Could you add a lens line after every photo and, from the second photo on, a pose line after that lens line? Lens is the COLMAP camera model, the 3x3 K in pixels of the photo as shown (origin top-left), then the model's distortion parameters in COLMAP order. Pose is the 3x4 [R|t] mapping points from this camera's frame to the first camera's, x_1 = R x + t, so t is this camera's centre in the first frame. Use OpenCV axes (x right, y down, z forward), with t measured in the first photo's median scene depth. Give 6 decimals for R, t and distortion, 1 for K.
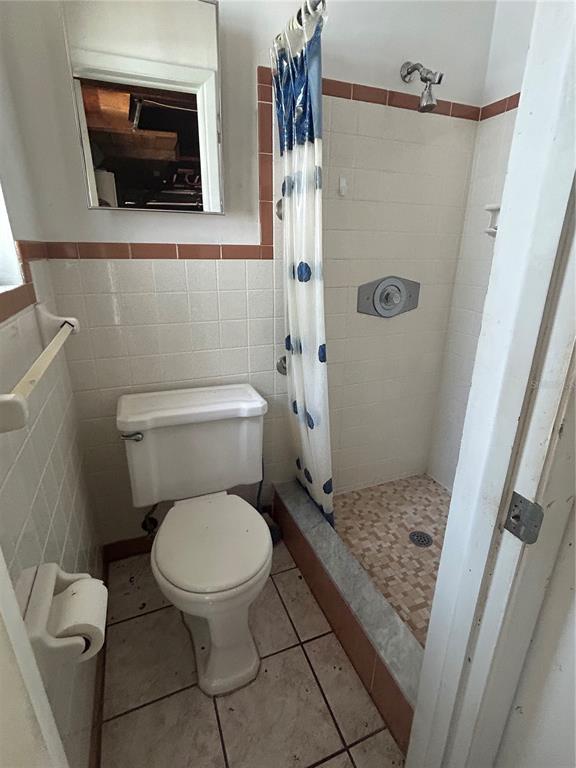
lens RADIAL K [[382.8, 0, 289.3], [0, 382.8, 385.4], [0, 0, 1]] dist [-0.002986, 0.002692]
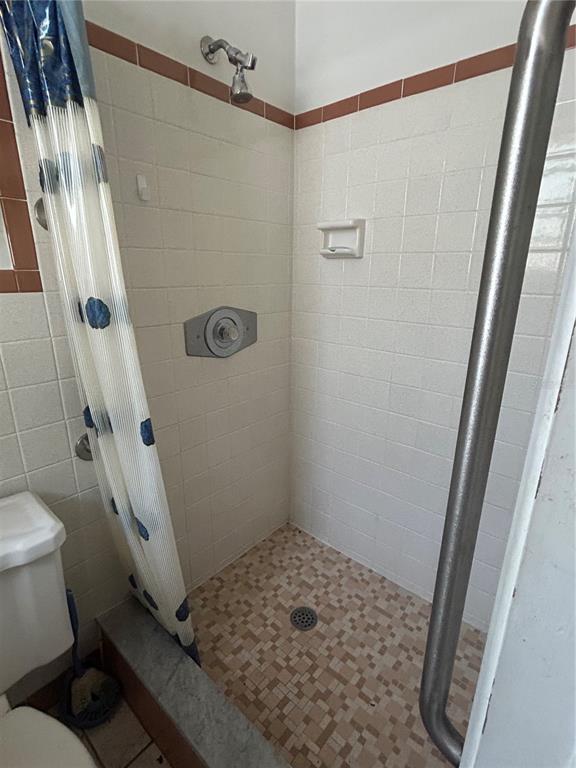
lens RADIAL K [[382.8, 0, 288.4], [0, 382.8, 382.8], [0, 0, 1]] dist [-0.002986, 0.002692]
pose [[0.891731, -0.130665, 0.433292, 0.026700], [0.150199, 0.988595, -0.010991, -0.114845], [-0.426914, 0.074881, 0.901187, 0.274638]]
